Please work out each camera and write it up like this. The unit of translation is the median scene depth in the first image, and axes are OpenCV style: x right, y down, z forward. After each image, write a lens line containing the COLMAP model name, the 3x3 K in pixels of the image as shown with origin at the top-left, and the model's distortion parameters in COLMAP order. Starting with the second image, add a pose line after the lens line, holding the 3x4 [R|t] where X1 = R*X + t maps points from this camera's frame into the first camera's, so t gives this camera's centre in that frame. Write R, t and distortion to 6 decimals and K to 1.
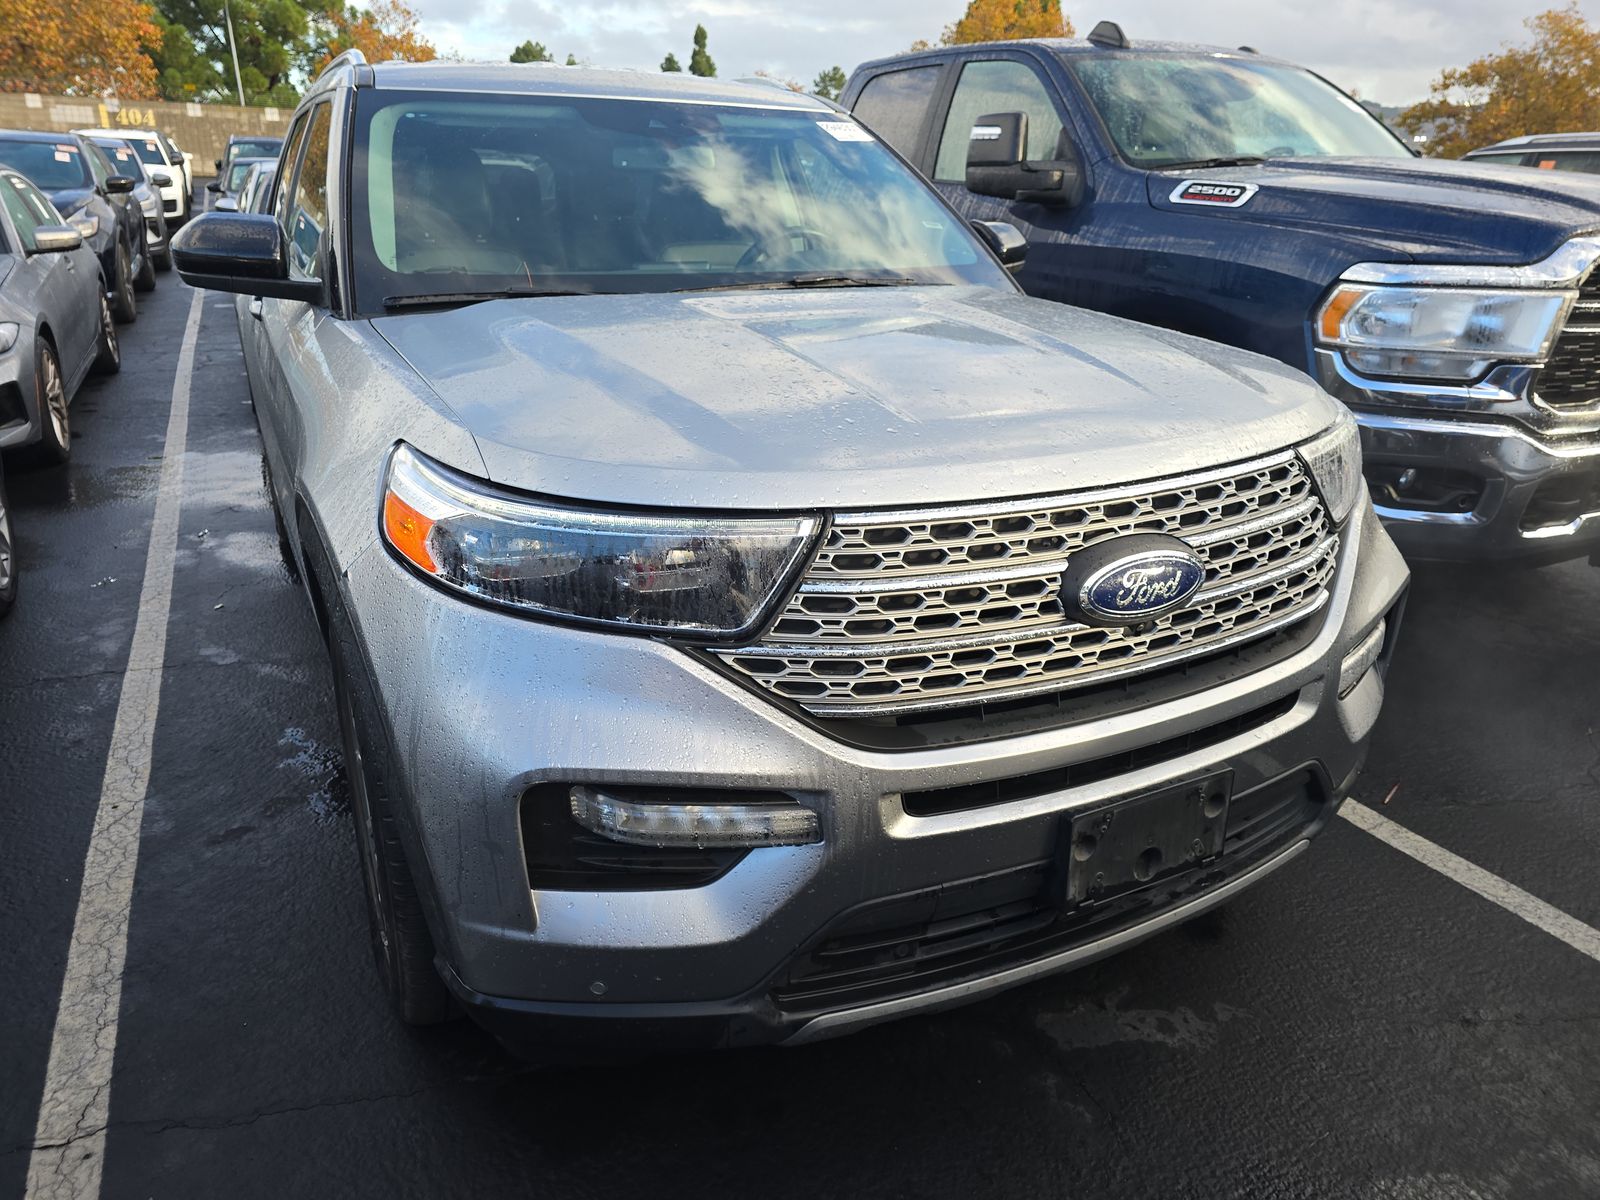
lens RADIAL K [[1082.7, 0, 800.0], [0, 1082.7, 600.0], [0, 0, 1]] dist [0.077311, -0.073039]
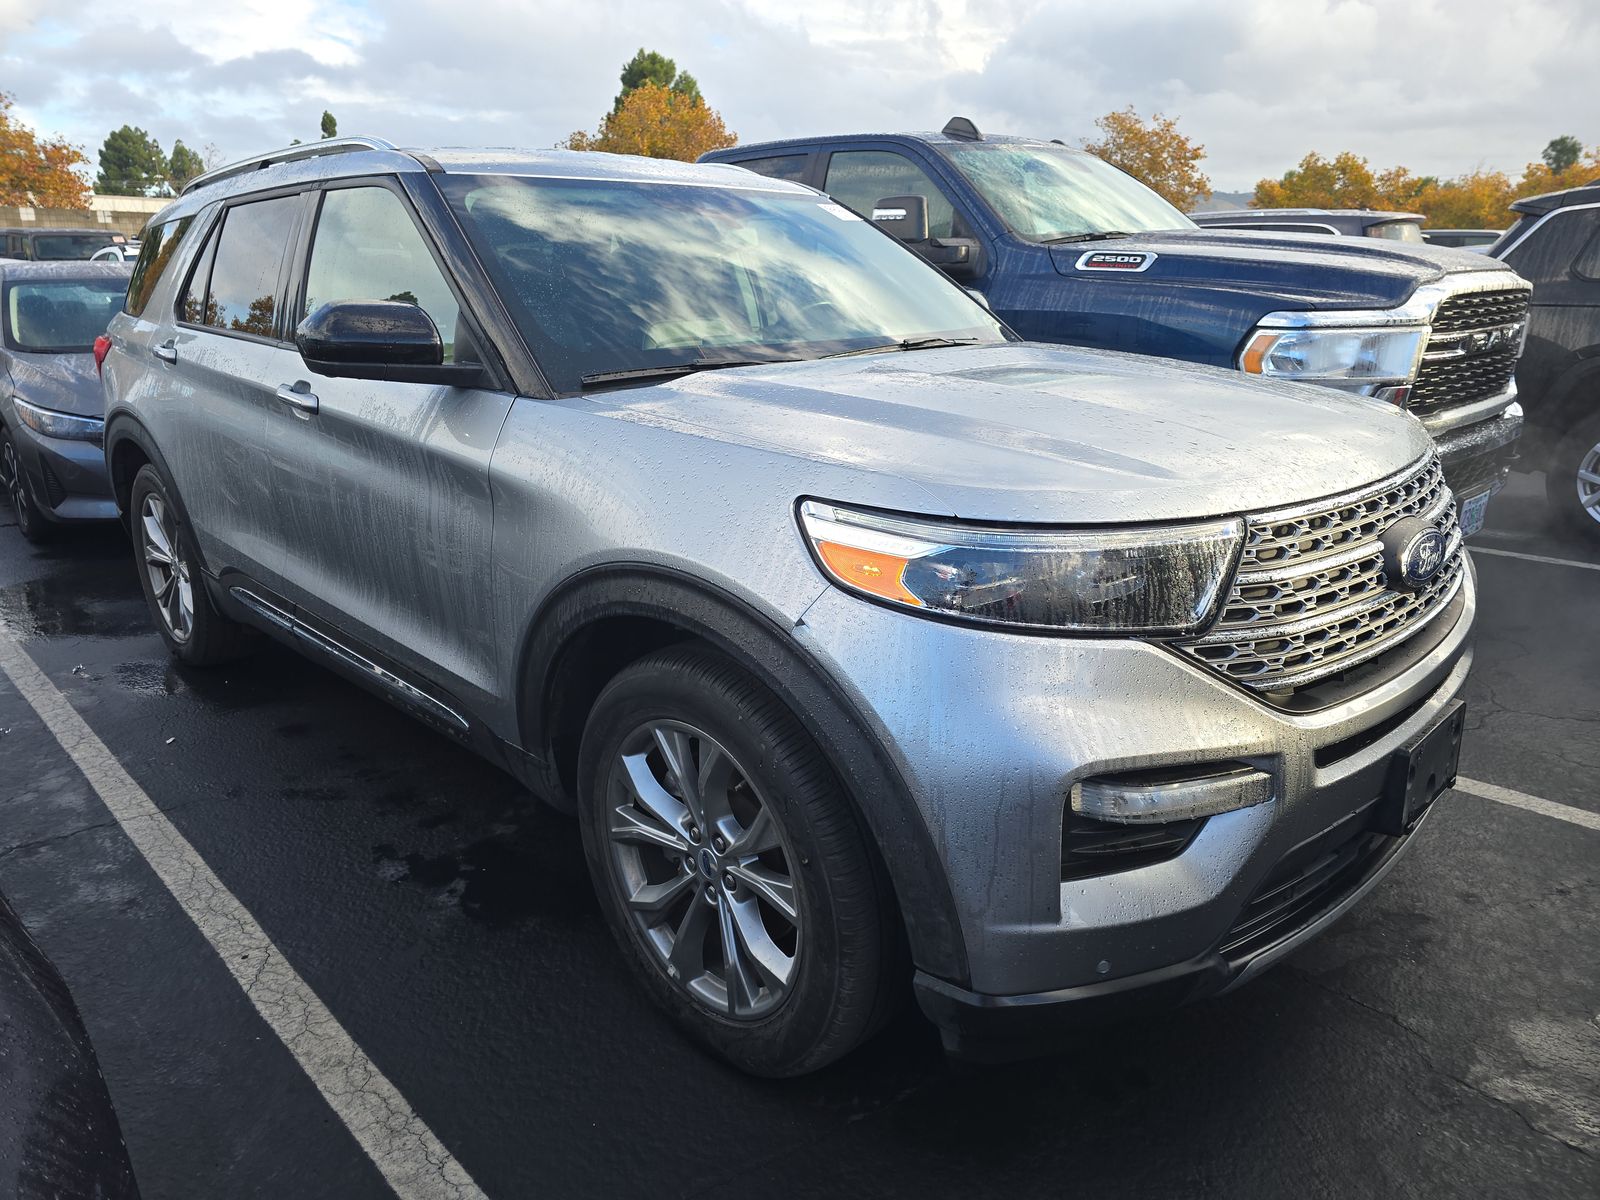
lens RADIAL K [[1084.4, 0, 818.2], [0, 1084.4, 586.7], [0, 0, 1]] dist [0.073081, -0.061441]
pose [[0.955368, -0.105877, 0.275795, -0.672233], [0.127070, 0.990072, -0.060093, 0.007507], [-0.266694, 0.092457, 0.959336, -0.006988]]
